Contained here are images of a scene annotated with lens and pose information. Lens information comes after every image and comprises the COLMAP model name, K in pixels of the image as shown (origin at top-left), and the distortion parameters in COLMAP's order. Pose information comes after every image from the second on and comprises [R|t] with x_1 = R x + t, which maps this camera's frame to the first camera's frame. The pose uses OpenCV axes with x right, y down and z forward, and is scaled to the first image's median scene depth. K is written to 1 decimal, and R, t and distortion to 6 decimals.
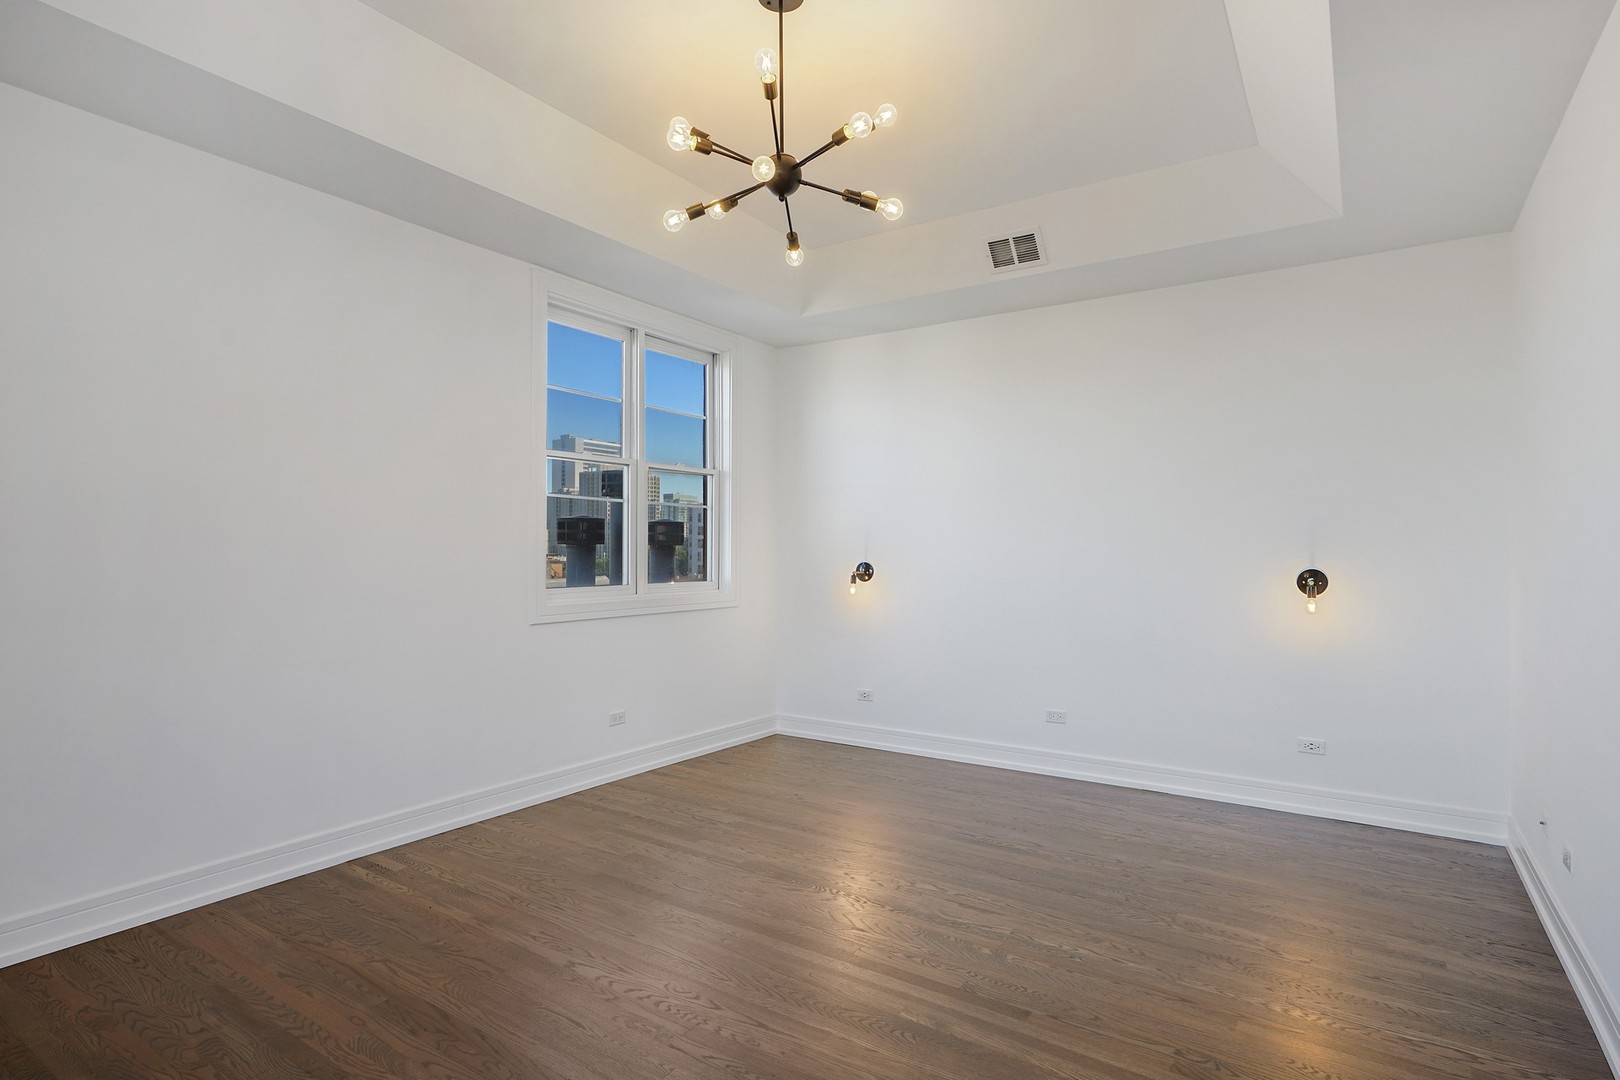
lens RADIAL K [[802.8, 0, 815.3], [0, 802.8, 546.5], [0, 0, 1]] dist [-0.000085, -0.000716]
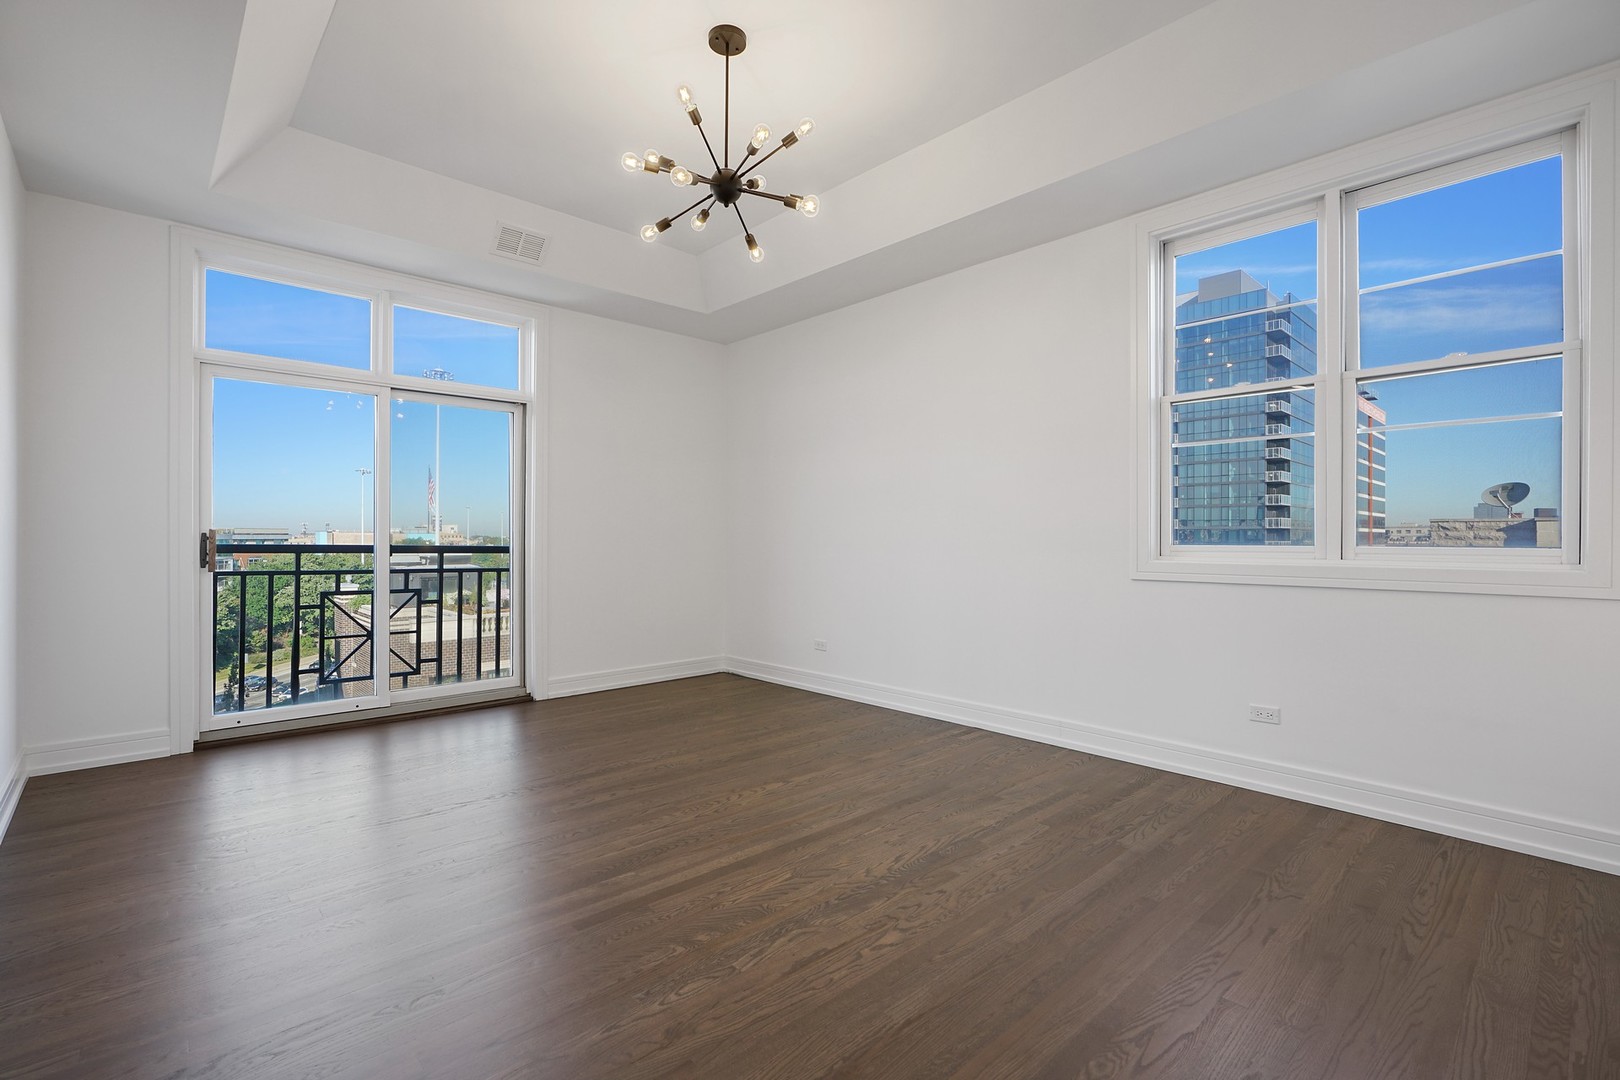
lens RADIAL K [[740.9, 0, 810.7], [0, 740.9, 541.8], [0, 0, 1]] dist [-0.026138, 0.001815]
pose [[-0.222896, -0.000305, -0.974842, 0.743318], [0.003028, 0.999995, -0.001005, 0.067147], [0.974837, -0.003176, -0.222894, 1.010420]]
